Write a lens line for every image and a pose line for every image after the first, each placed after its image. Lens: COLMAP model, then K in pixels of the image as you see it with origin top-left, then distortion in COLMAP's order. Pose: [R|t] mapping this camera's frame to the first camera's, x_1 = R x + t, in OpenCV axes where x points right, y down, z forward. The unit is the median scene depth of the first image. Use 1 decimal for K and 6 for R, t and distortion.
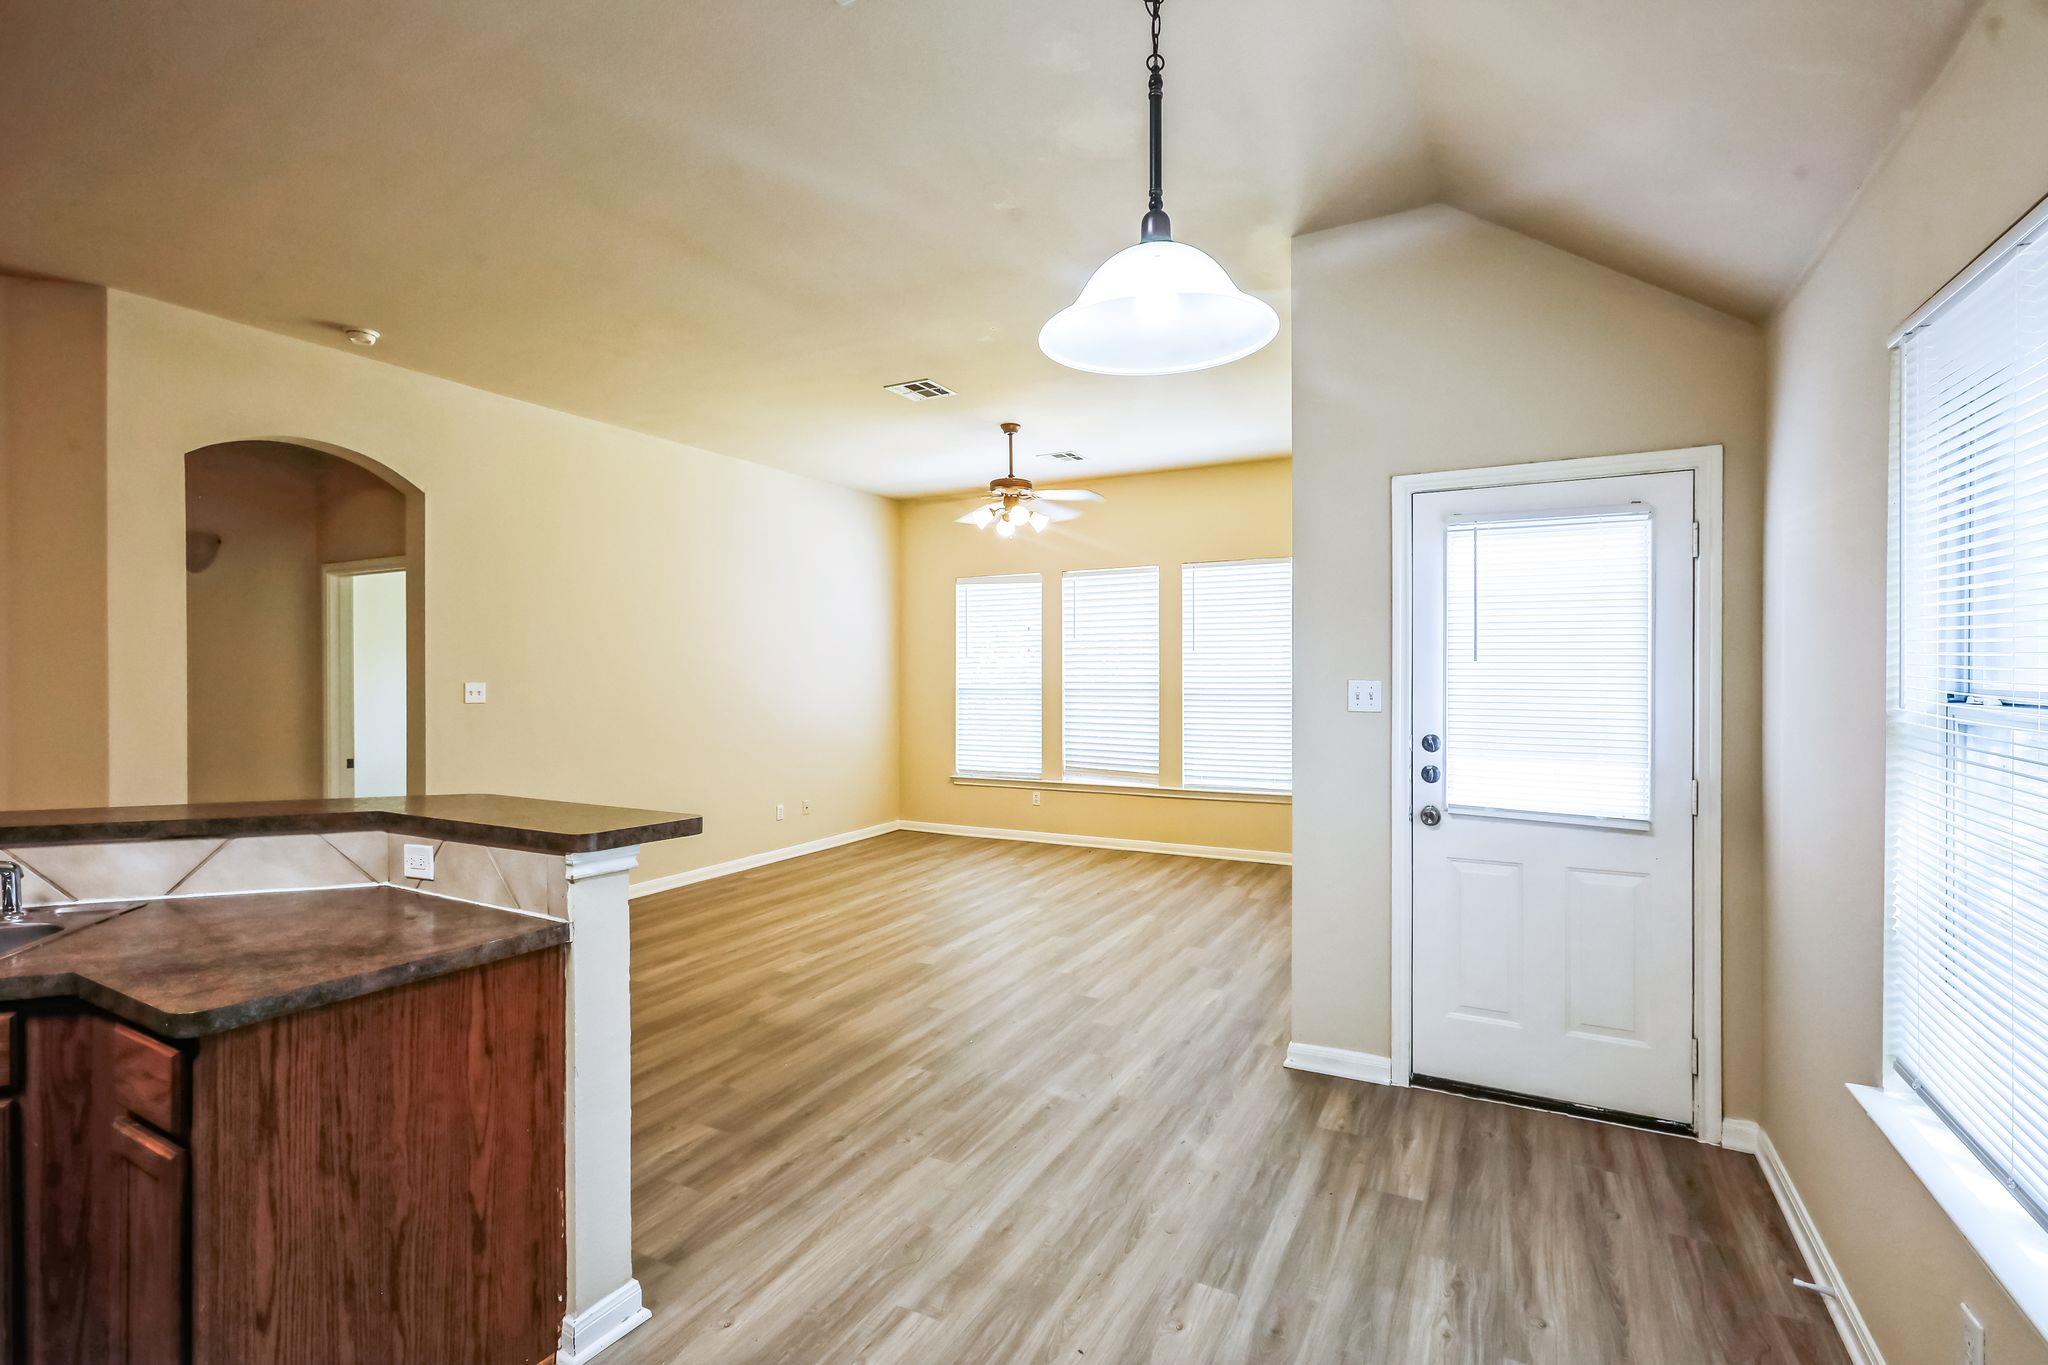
lens RADIAL K [[940.0, 0, 1042.8], [0, 940.0, 686.0], [0, 0, 1]] dist [0.003402, 0.000746]
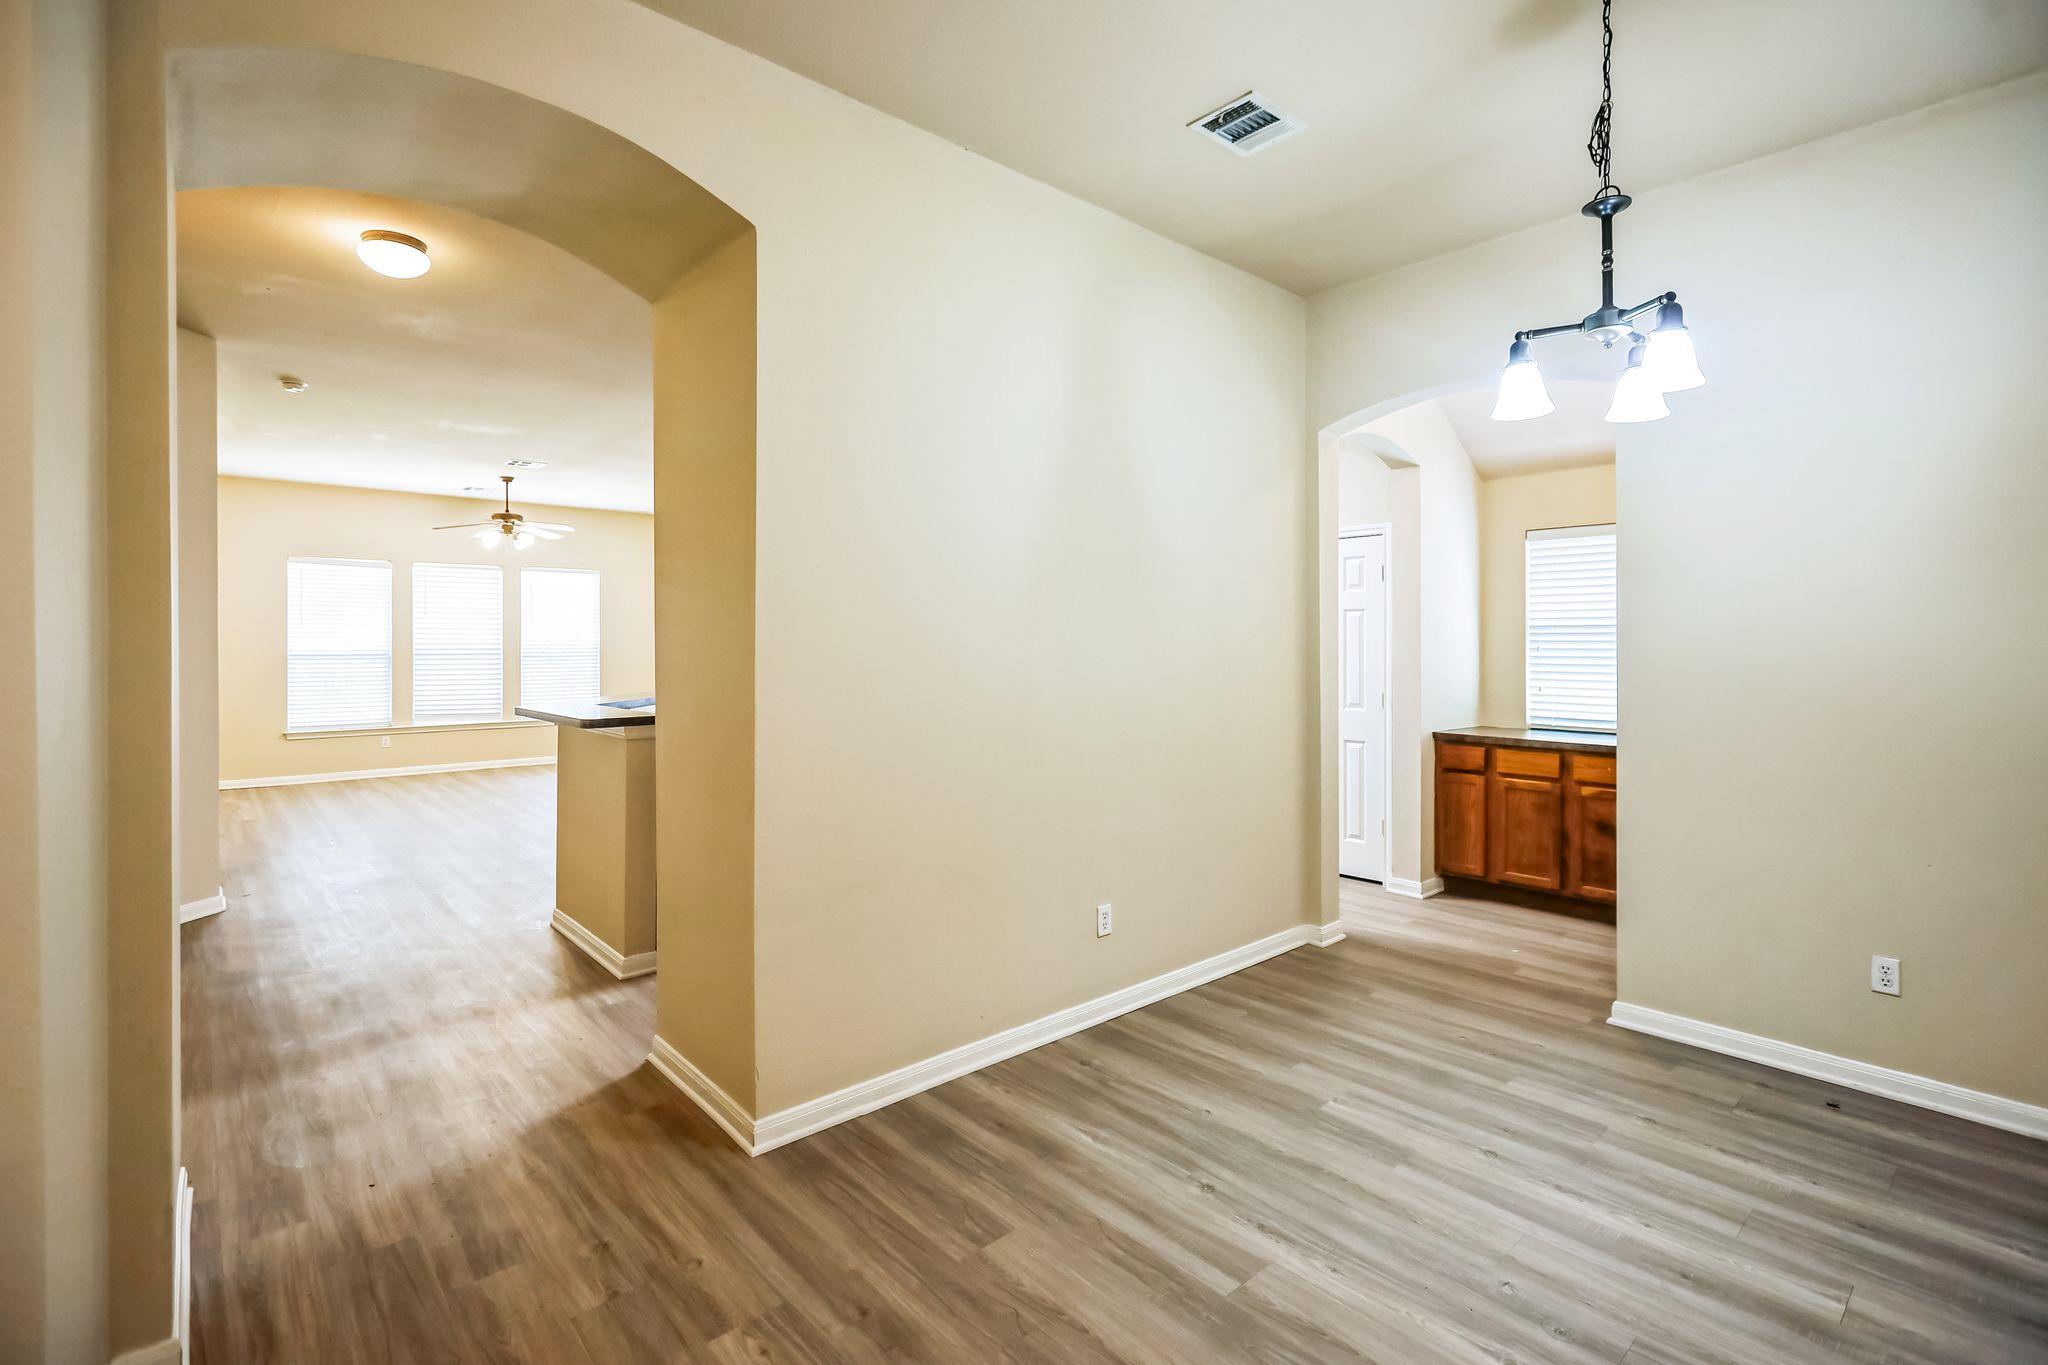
lens RADIAL K [[940.0, 0, 1049.4], [0, 940.0, 638.9], [0, 0, 1]] dist [0.003402, 0.000746]
pose [[0.353478, 0.007320, 0.935414, -2.089435], [0.010437, 0.999876, -0.011768, 0.018192], [-0.935385, 0.013922, 0.353358, -0.641966]]
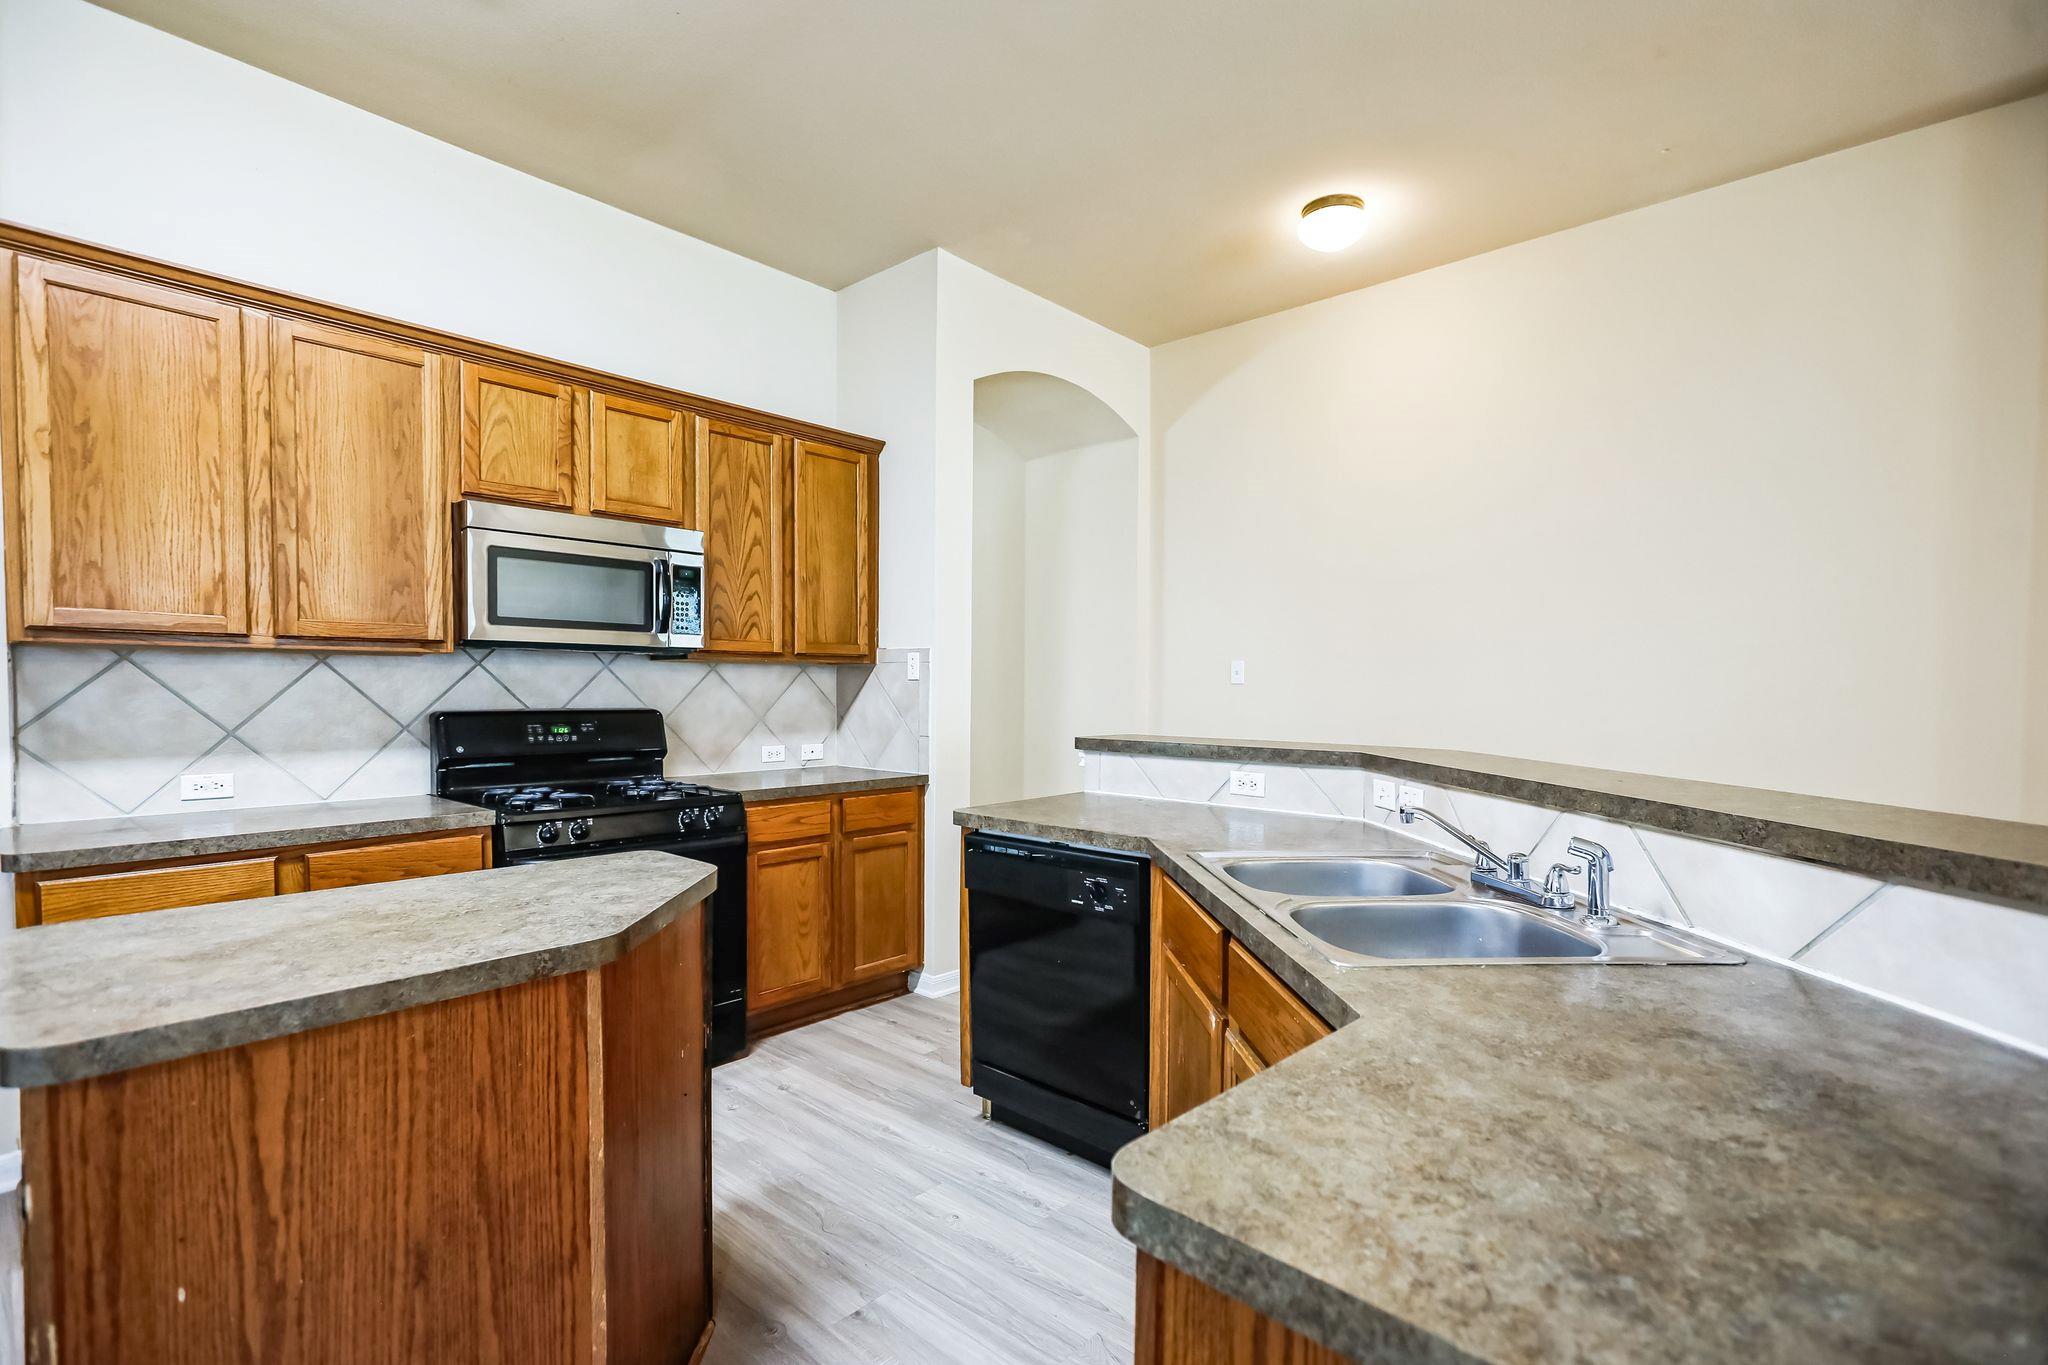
lens RADIAL K [[940.0, 0, 1028.3], [0, 940.0, 703.5], [0, 0, 1]] dist [0.003402, 0.000746]
pose [[-0.263948, 0.019353, -0.964343, -0.192697], [-0.013898, 0.999619, 0.023865, 0.043761], [0.964437, 0.019701, -0.263578, 0.467433]]
